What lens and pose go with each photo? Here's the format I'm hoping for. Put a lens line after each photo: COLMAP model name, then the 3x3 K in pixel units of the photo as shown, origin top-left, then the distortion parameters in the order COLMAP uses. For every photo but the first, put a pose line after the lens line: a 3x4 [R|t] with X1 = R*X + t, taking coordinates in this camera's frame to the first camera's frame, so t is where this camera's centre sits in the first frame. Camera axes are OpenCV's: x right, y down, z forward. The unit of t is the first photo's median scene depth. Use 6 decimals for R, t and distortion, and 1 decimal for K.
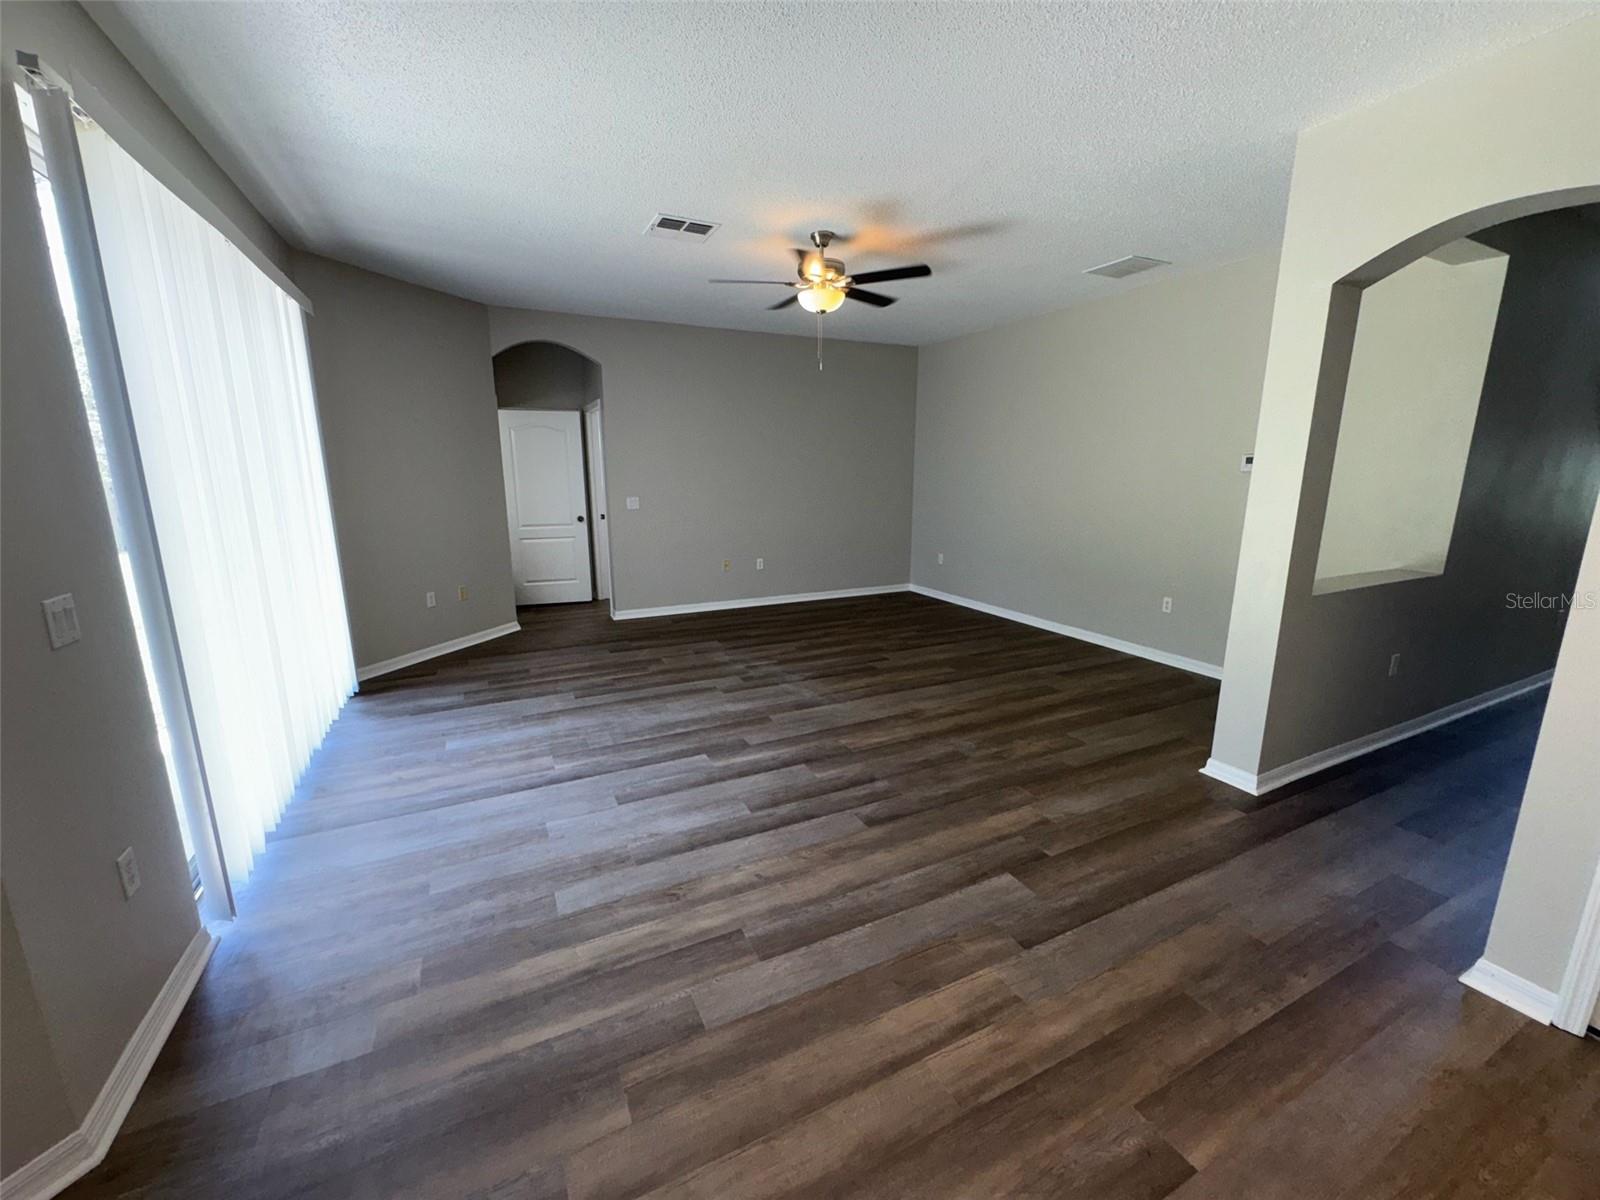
lens RADIAL K [[640.0, 0, 803.8], [0, 640.0, 596.9], [0, 0, 1]] dist [-0.004031, 0.000115]
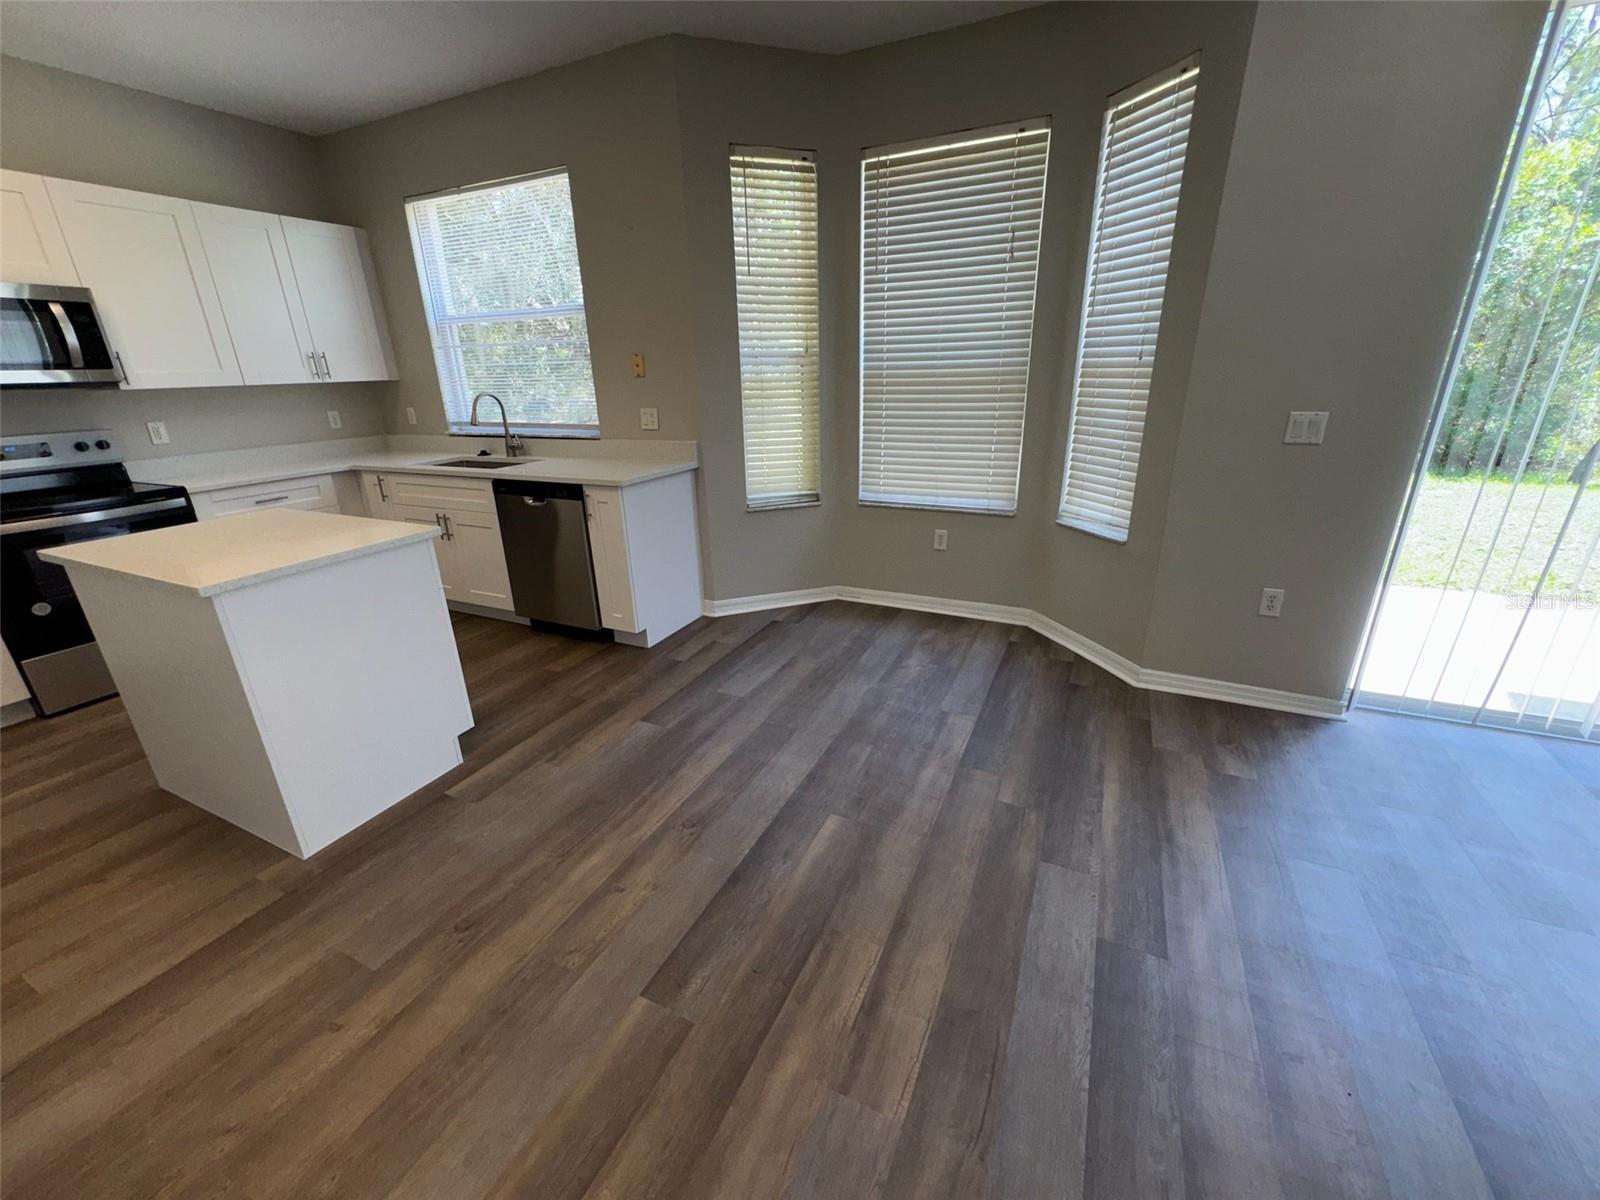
lens RADIAL K [[640.0, 0, 801.6], [0, 640.0, 599.4], [0, 0, 1]] dist [-0.004031, 0.000115]
pose [[-0.784915, 0.231077, -0.574902, 0.371901], [-0.100178, 0.868318, 0.485786, -0.110353], [0.611452, 0.438894, -0.658406, 0.679131]]
